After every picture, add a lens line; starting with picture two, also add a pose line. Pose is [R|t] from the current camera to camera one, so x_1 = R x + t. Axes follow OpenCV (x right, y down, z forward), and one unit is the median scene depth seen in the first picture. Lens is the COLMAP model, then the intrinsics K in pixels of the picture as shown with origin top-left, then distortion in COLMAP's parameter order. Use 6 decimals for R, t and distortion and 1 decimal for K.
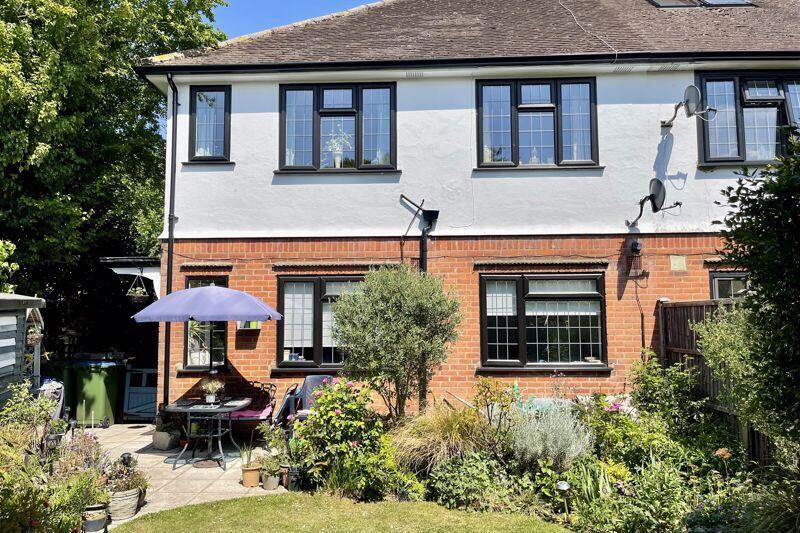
lens RADIAL K [[597.6, 0, 396.2], [0, 597.6, 268.6], [0, 0, 1]] dist [0.036372, 0.004410]
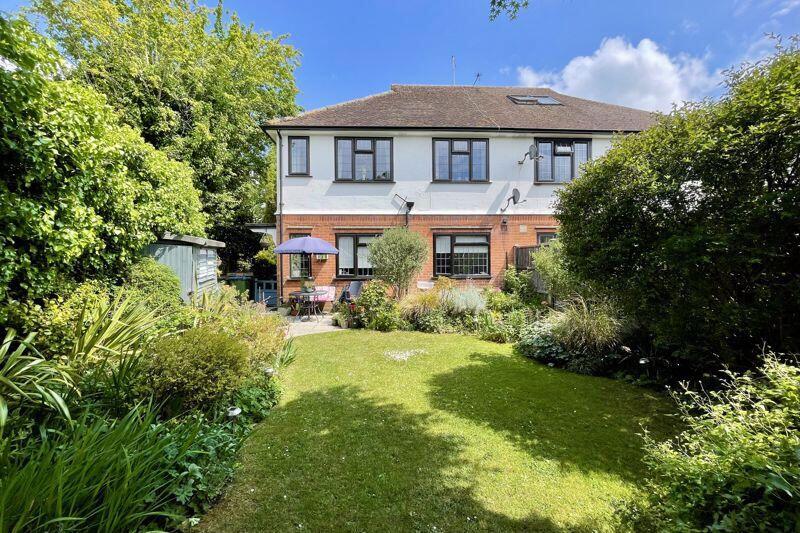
lens RADIAL K [[317.4, 0, 399.8], [0, 317.4, 267.2], [0, 0, 1]] dist [0.003095, 0.000930]
pose [[0.996128, -0.002335, 0.087881, -0.075590], [-0.006007, 0.995504, 0.094533, 0.023865], [-0.087707, -0.094694, 0.991635, -0.107409]]
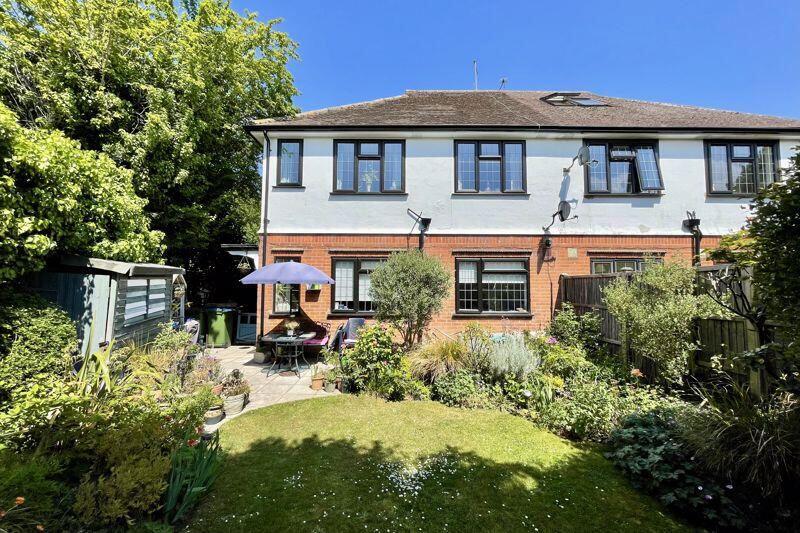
lens RADIAL K [[317.4, 0, 400.6], [0, 317.4, 268.3], [0, 0, 1]] dist [0.003095, 0.000930]
pose [[0.998942, 0.012289, 0.044317, -0.049474], [-0.013522, 0.999527, 0.027633, 0.016409], [-0.043957, -0.028203, 0.998635, 0.132209]]
